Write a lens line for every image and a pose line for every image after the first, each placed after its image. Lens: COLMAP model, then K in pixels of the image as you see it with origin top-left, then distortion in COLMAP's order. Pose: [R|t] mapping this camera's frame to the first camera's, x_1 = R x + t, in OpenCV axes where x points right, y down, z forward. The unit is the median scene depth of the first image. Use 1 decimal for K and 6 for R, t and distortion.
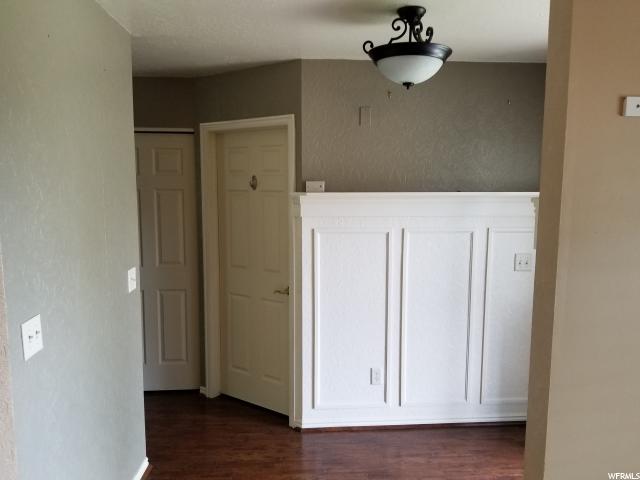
lens RADIAL K [[495.0, 0, 309.2], [0, 495.0, 242.4], [0, 0, 1]] dist [0.085165, -0.142434]
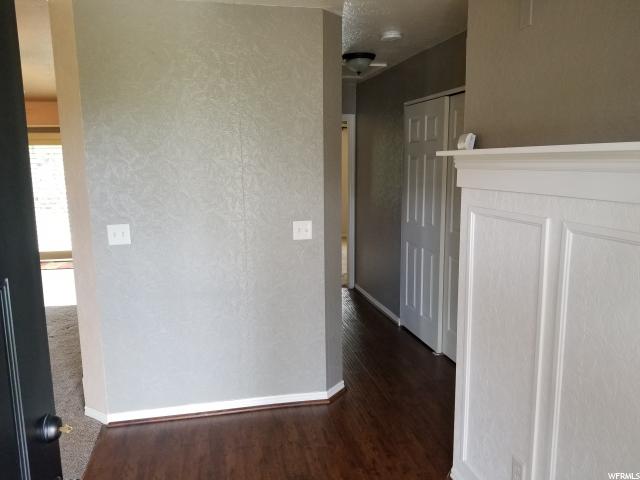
lens RADIAL K [[495.0, 0, 309.2], [0, 495.0, 242.4], [0, 0, 1]] dist [0.085165, -0.142434]
pose [[0.148122, 0.160930, -0.975788, 0.656075], [-0.094890, 0.984432, 0.147951, -0.058280], [0.984406, 0.070677, 0.161087, 0.698499]]
